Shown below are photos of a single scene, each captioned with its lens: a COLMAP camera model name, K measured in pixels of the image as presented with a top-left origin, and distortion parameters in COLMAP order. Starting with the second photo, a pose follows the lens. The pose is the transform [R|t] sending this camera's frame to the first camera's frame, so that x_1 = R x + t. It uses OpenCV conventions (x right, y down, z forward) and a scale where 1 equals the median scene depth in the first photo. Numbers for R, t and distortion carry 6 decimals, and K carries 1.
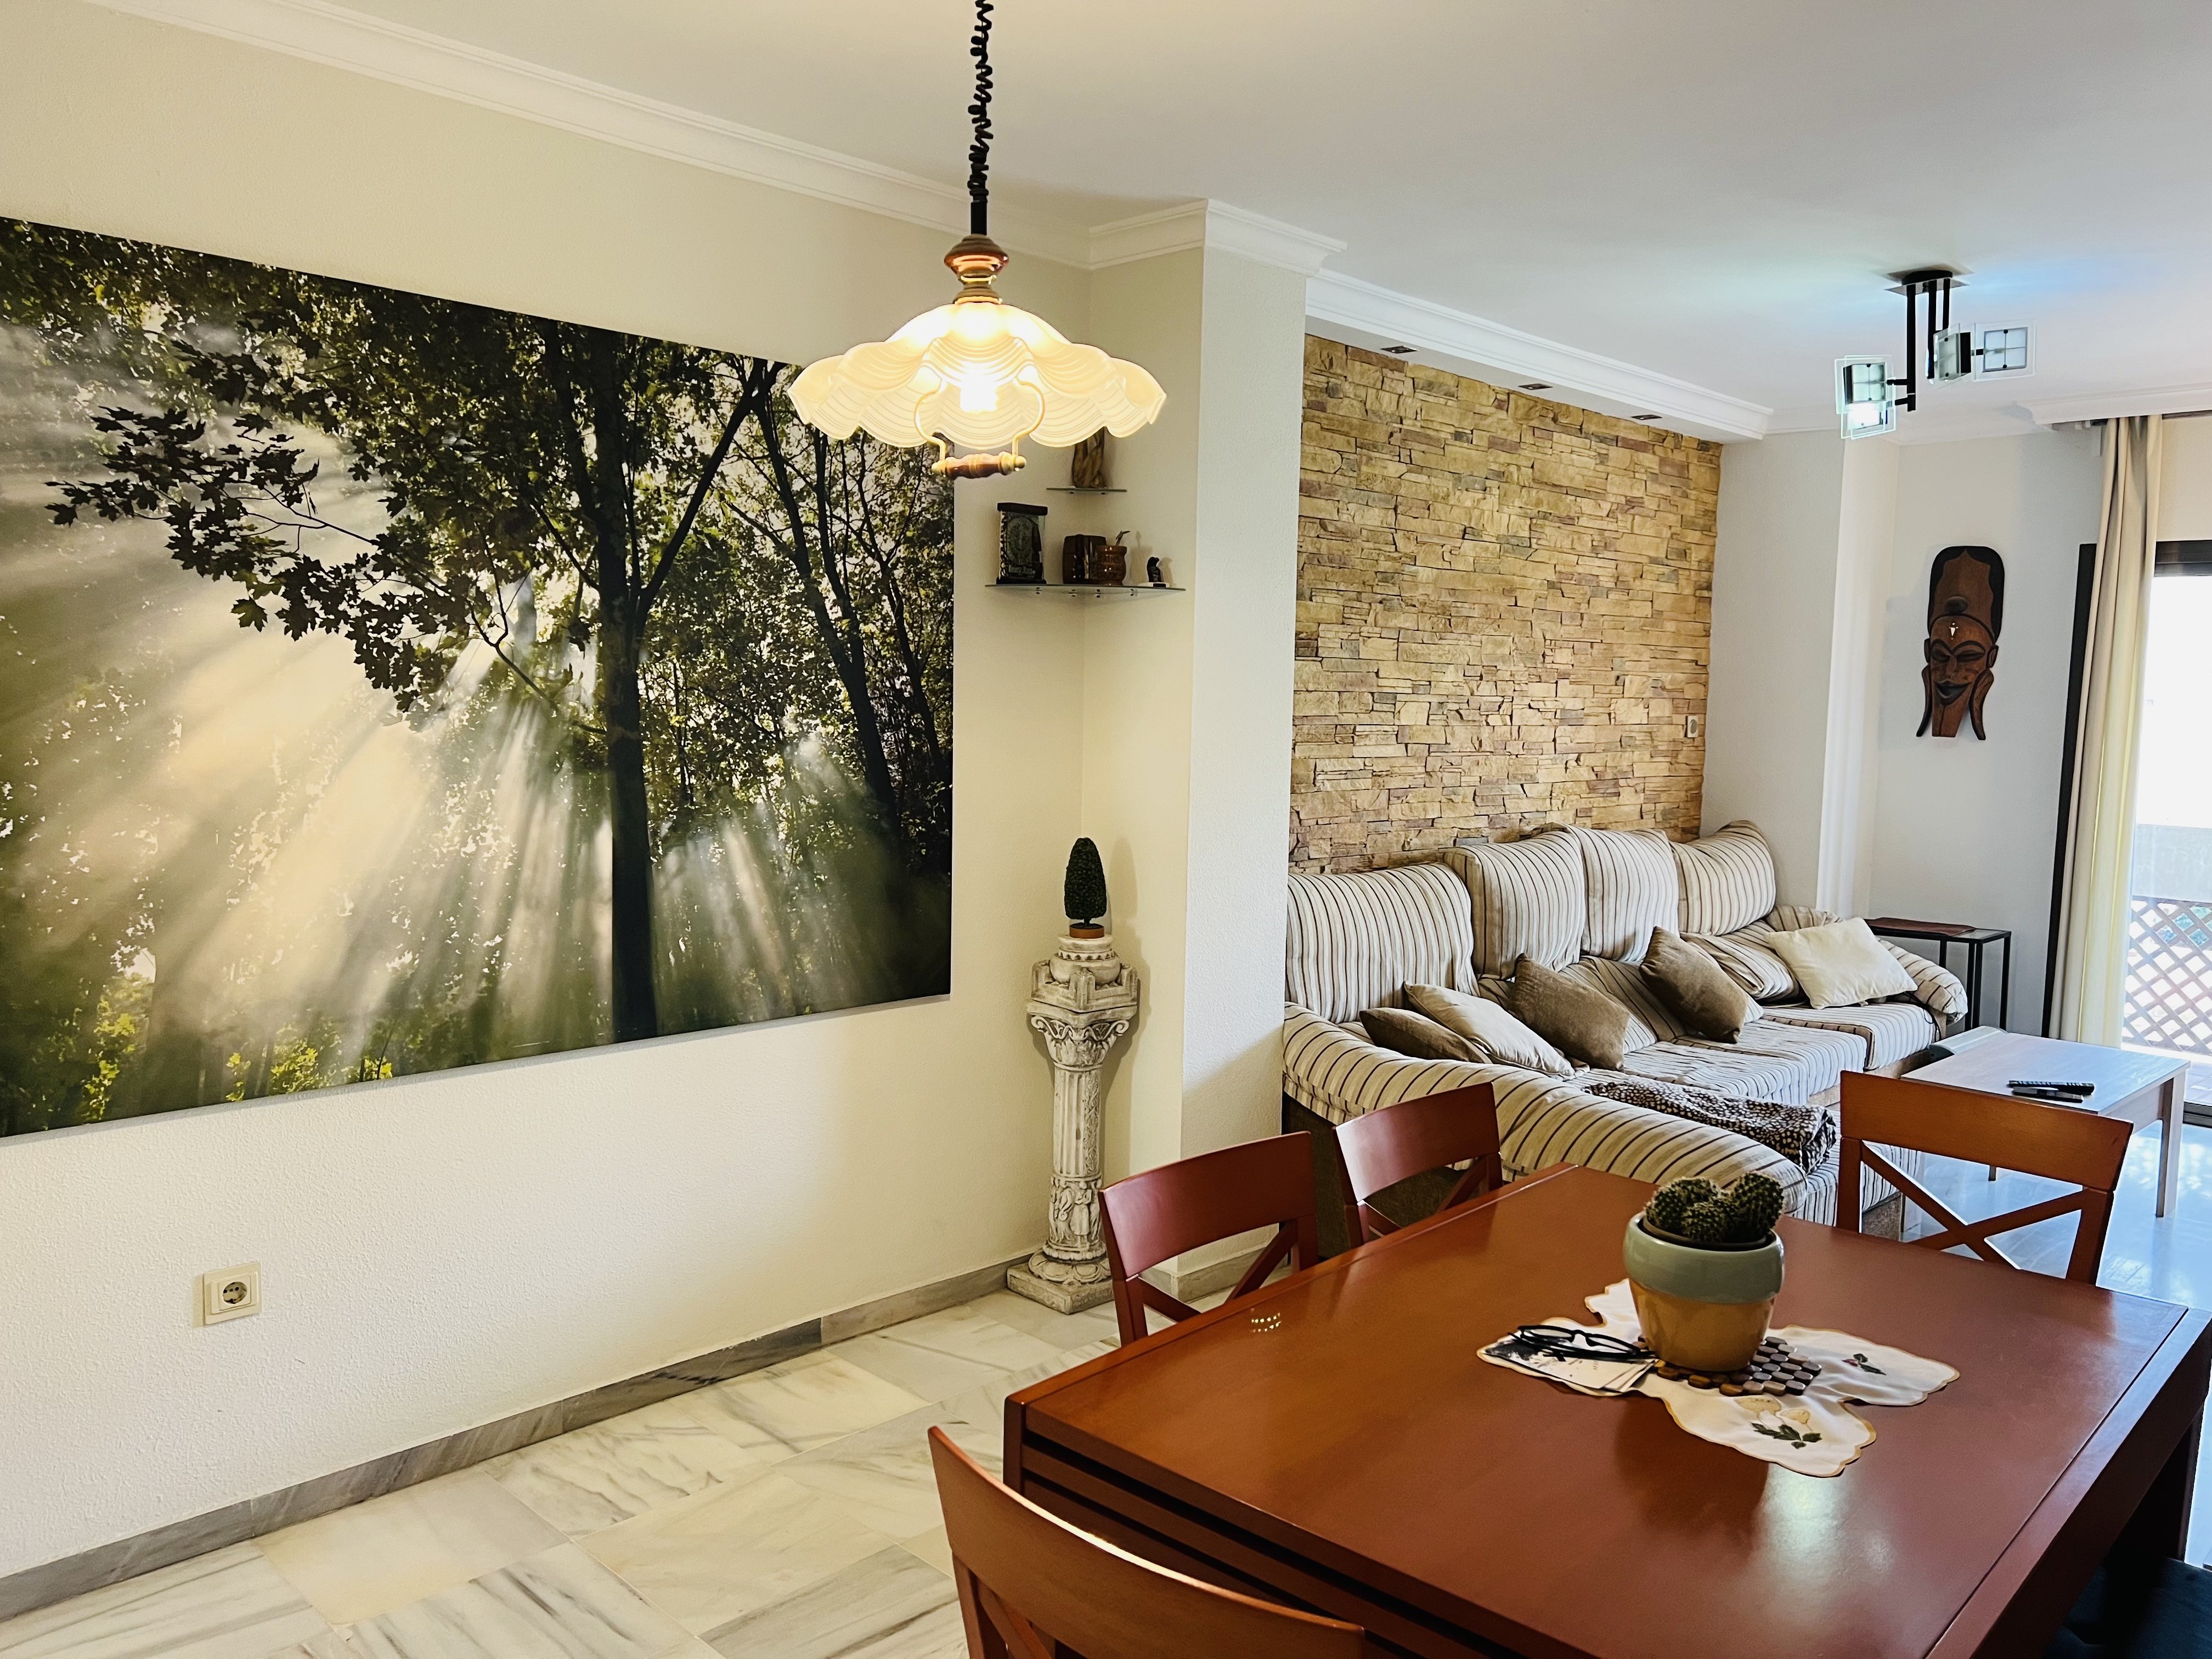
lens RADIAL K [[1651.1, 0, 1106.0], [0, 1651.1, 829.5], [0, 0, 1]] dist [0.072617, -0.086649]
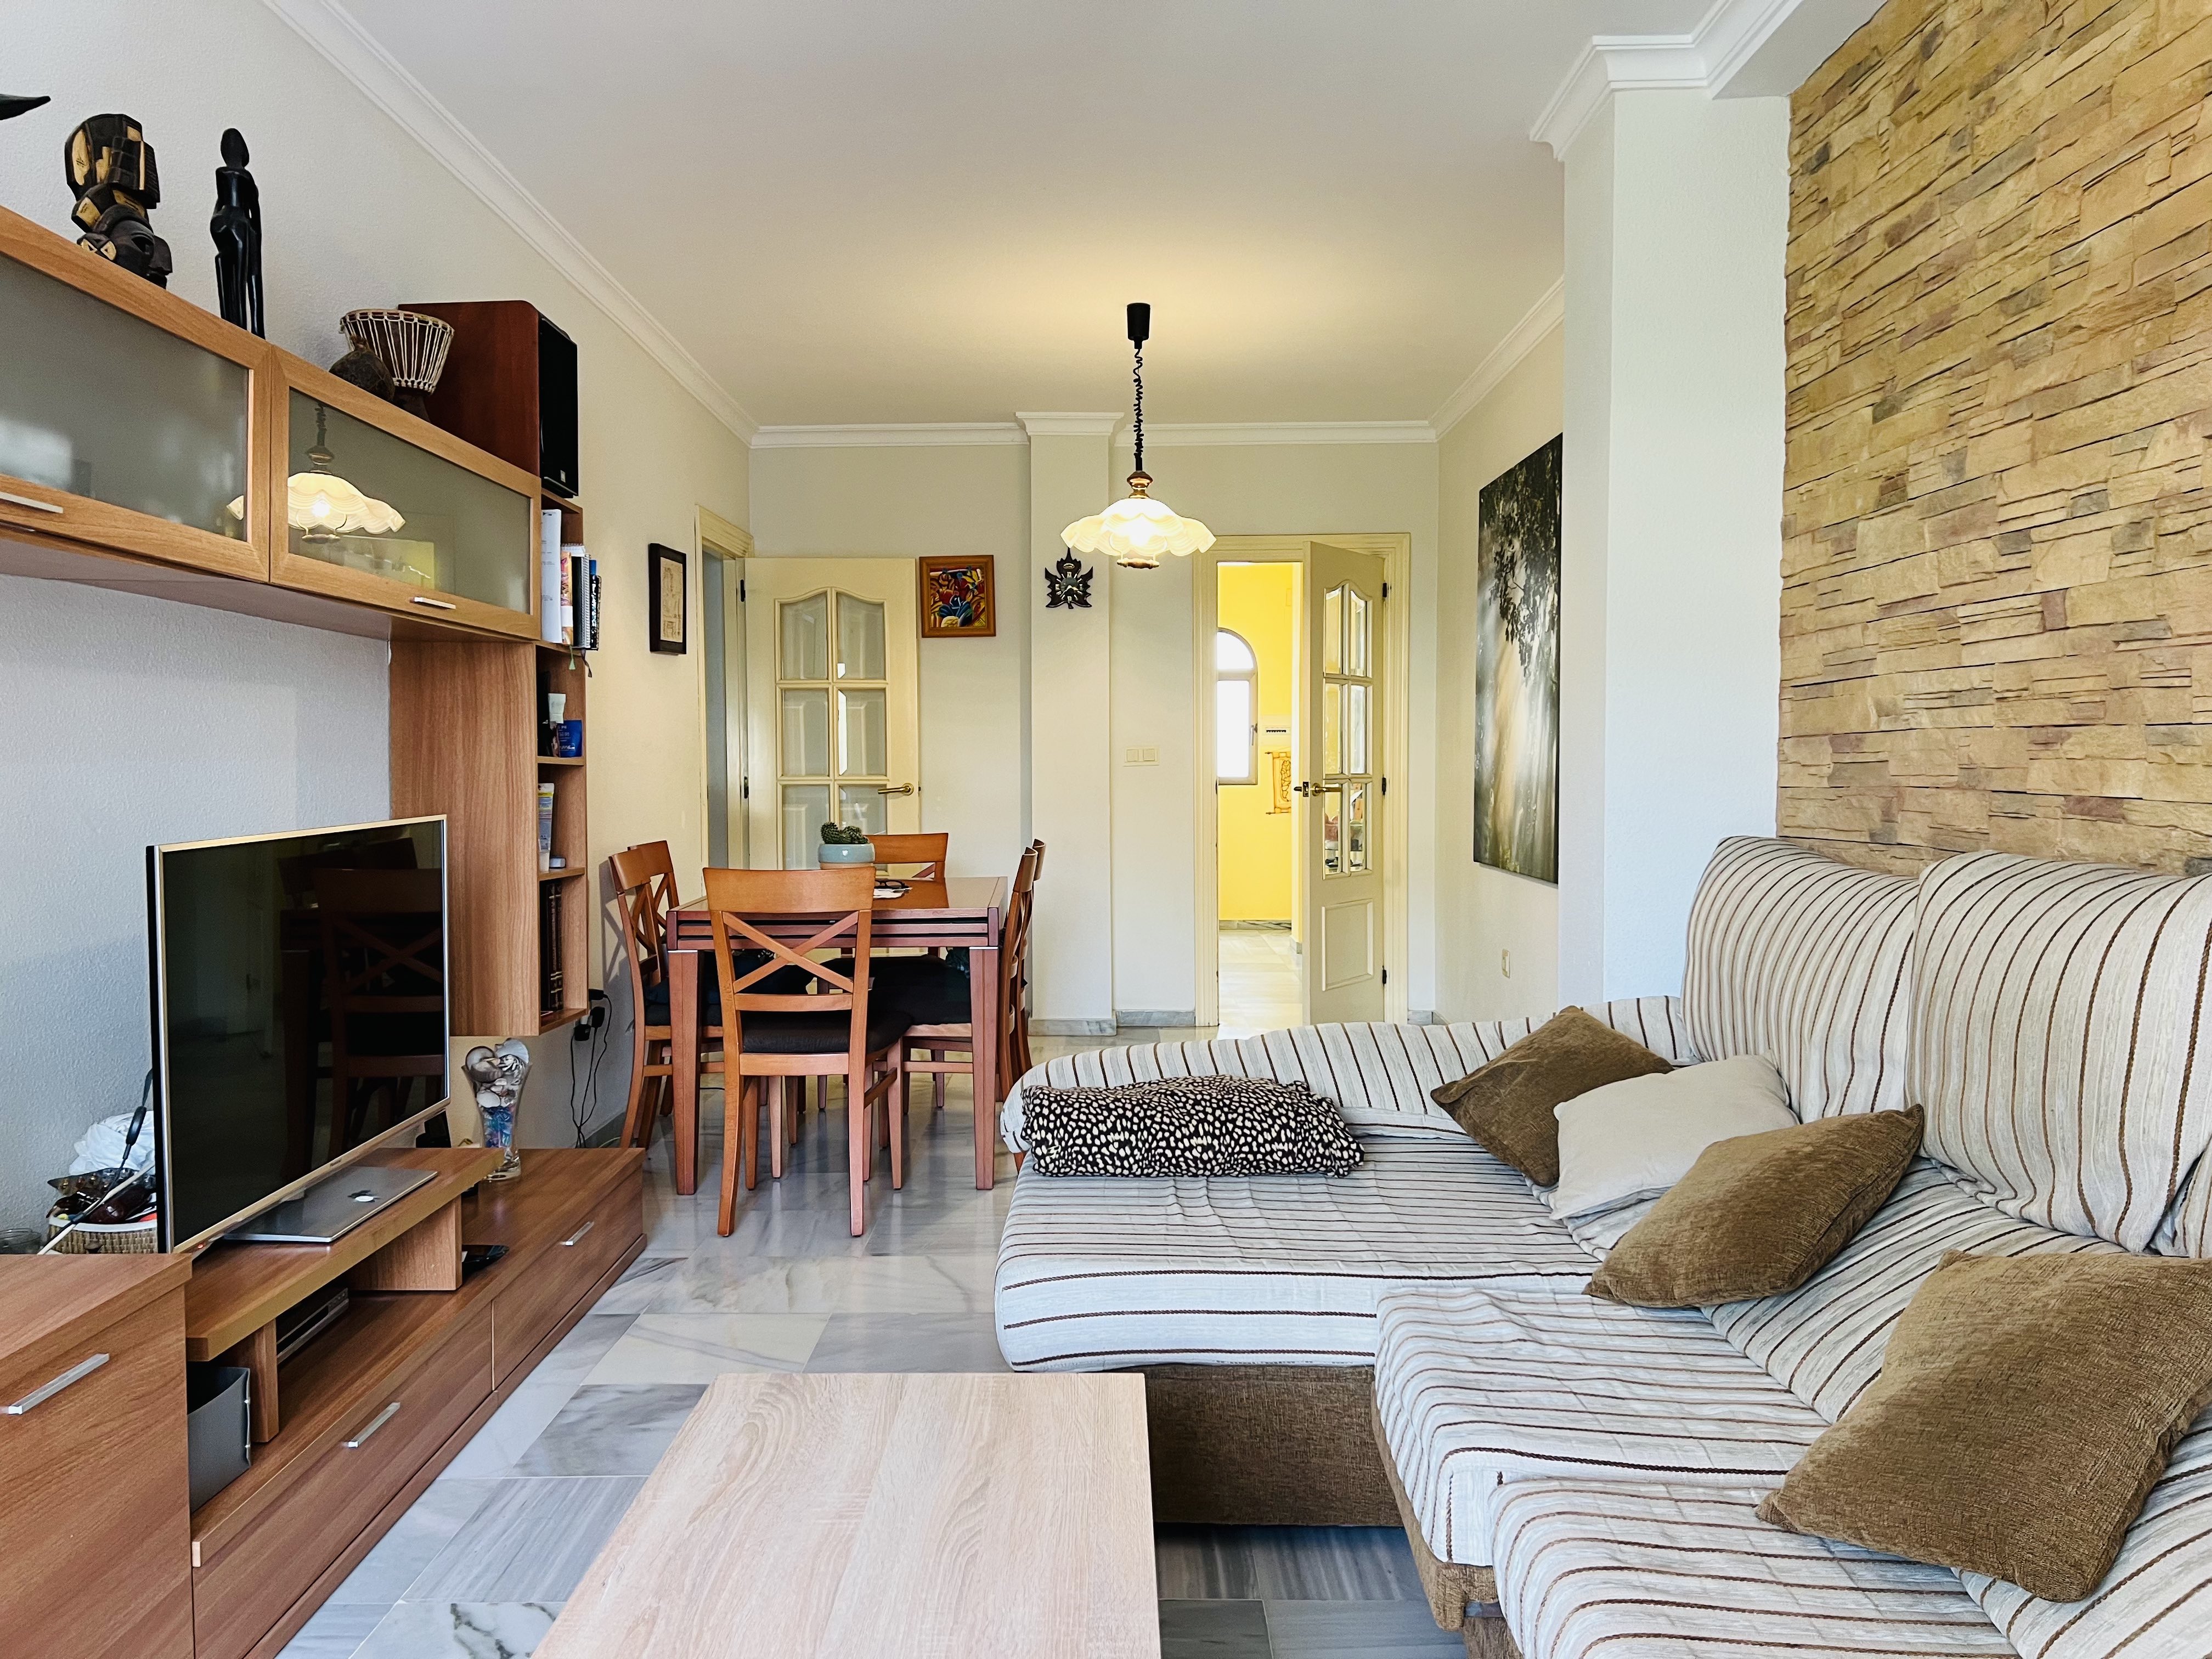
lens RADIAL K [[1644.7, 0, 1110.4], [0, 1644.7, 842.9], [0, 0, 1]] dist [0.060551, -0.065550]
pose [[-0.713431, 0.016859, -0.700522, 0.987329], [-0.072430, 0.992581, 0.097652, -0.026293], [0.696972, 0.120407, -0.706918, 1.625148]]
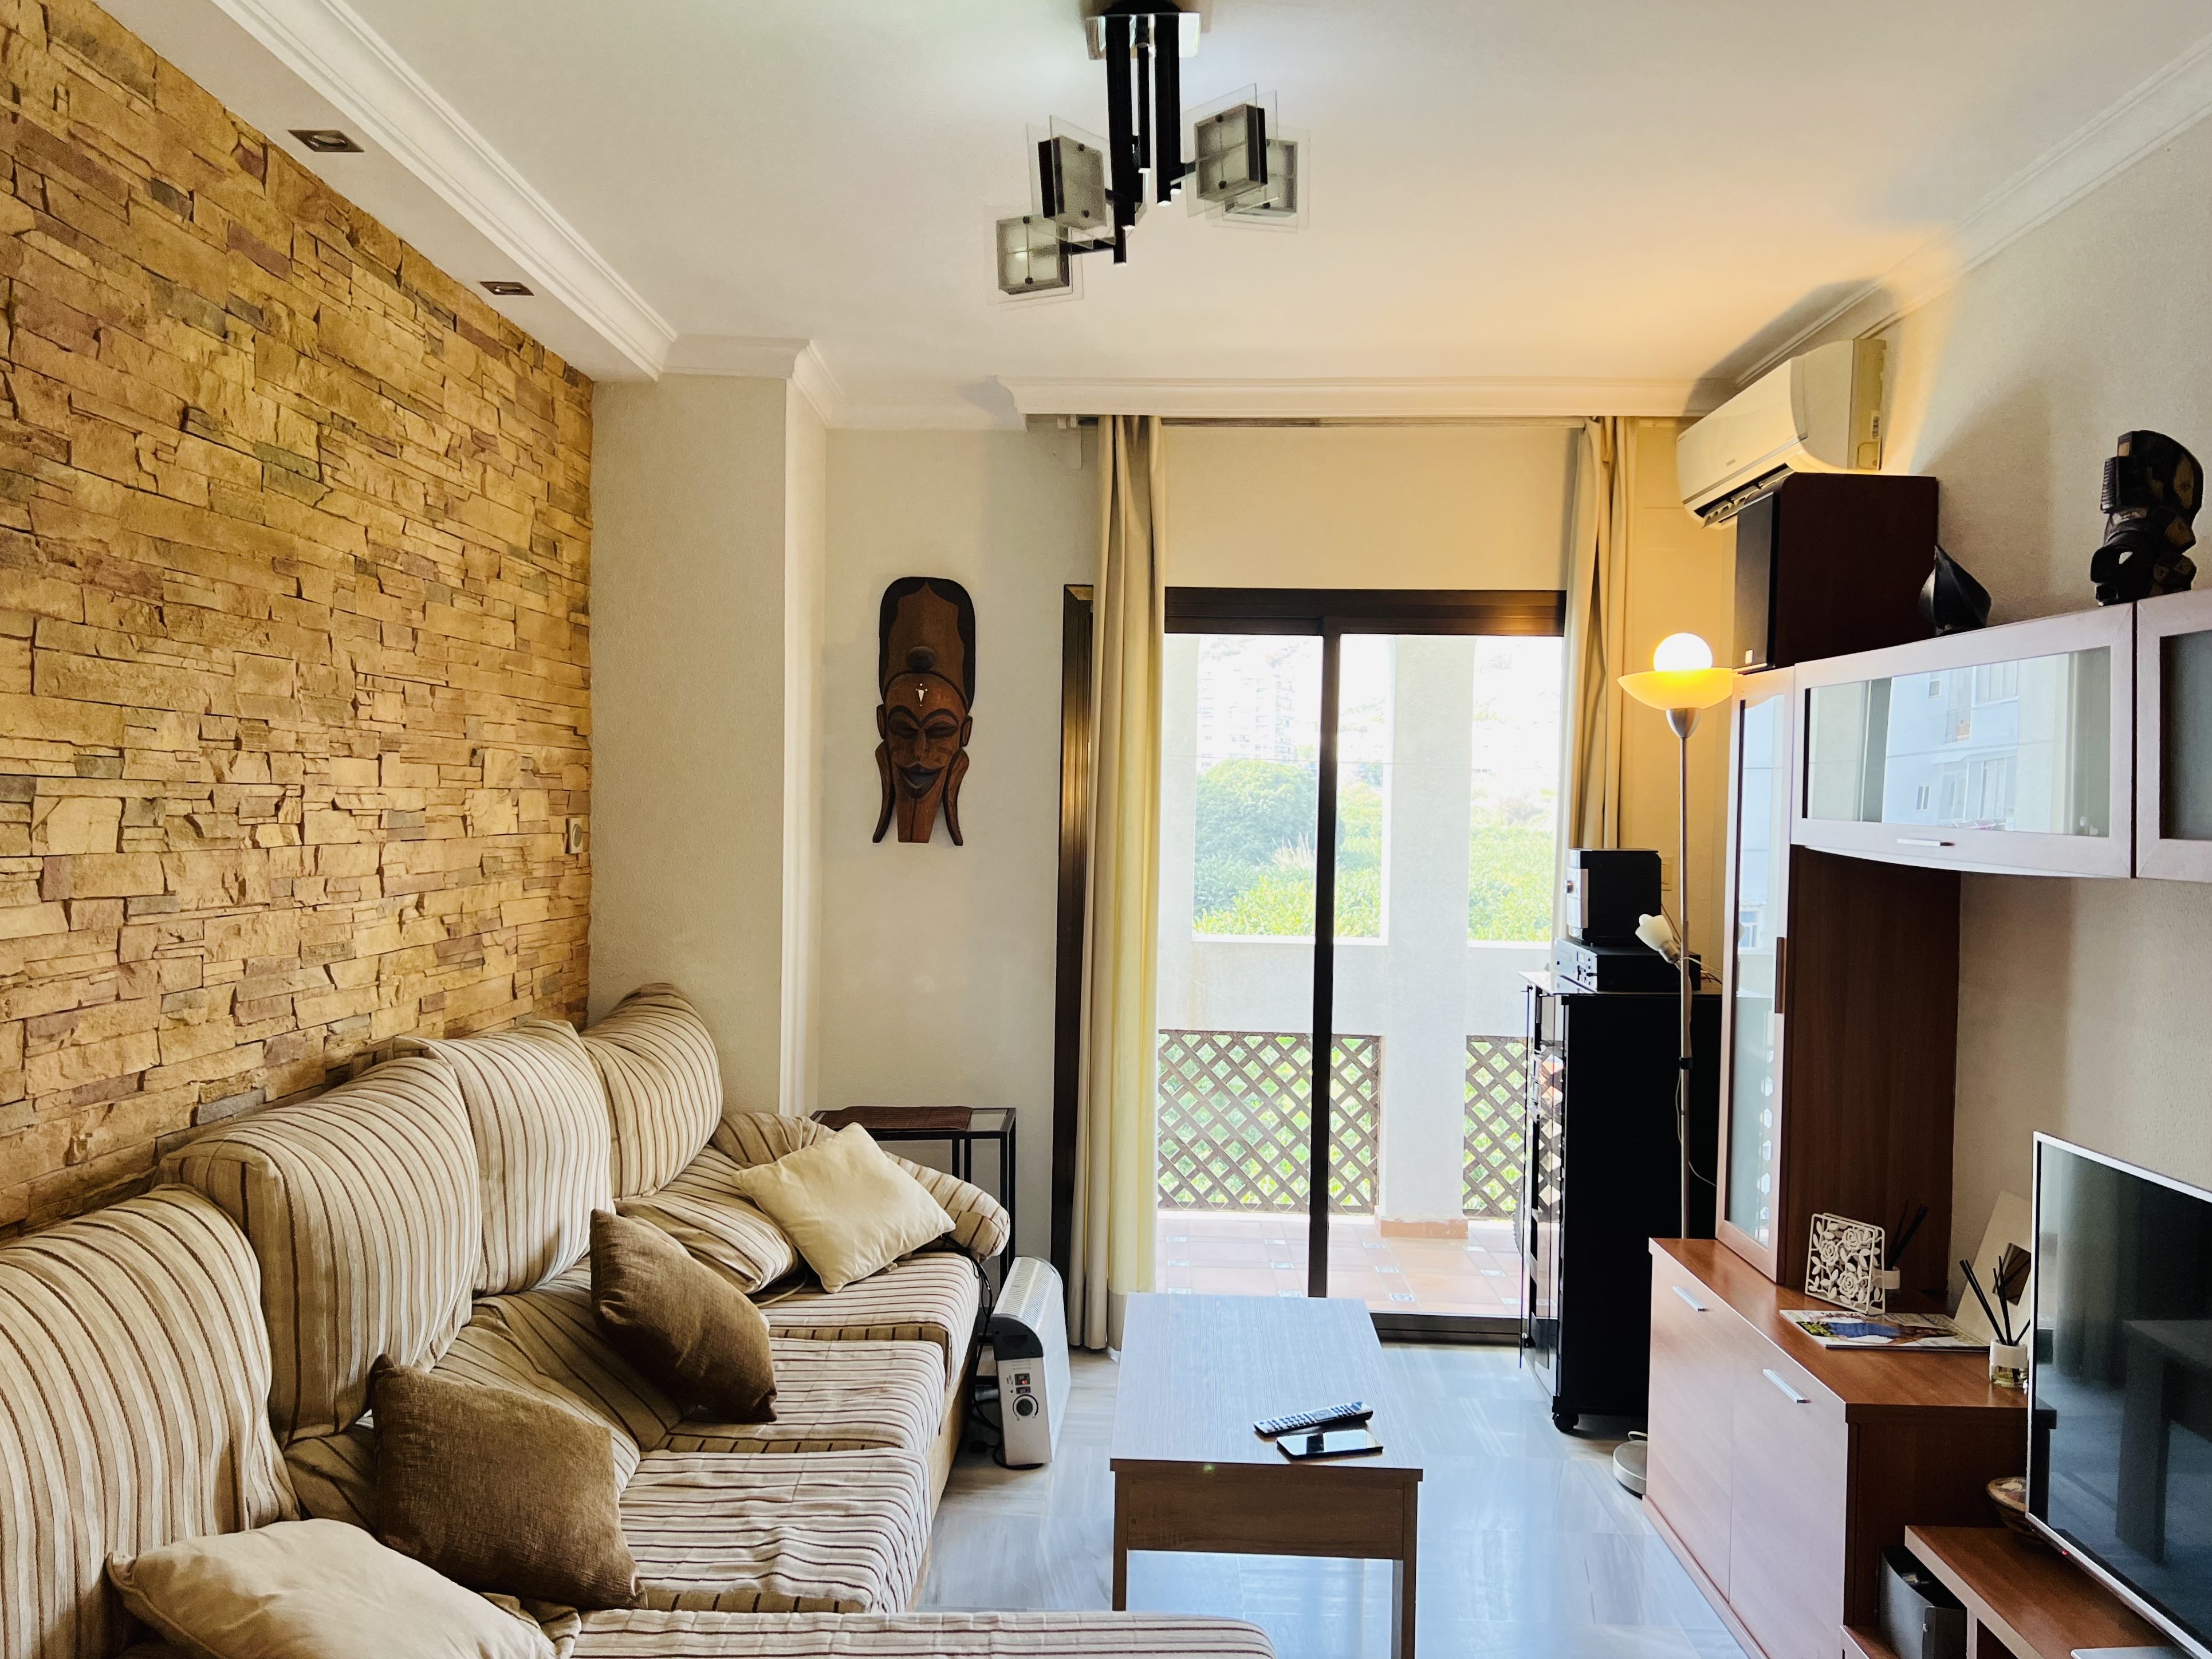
lens RADIAL K [[1709.4, 0, 1116.4], [0, 1709.4, 844.5], [0, 0, 1]] dist [0.062522, -0.065013]
pose [[0.715964, -0.026745, 0.697624, 0.098824], [0.059428, 0.997974, -0.022731, -0.057345], [-0.695603, 0.057733, 0.716103, 0.728592]]
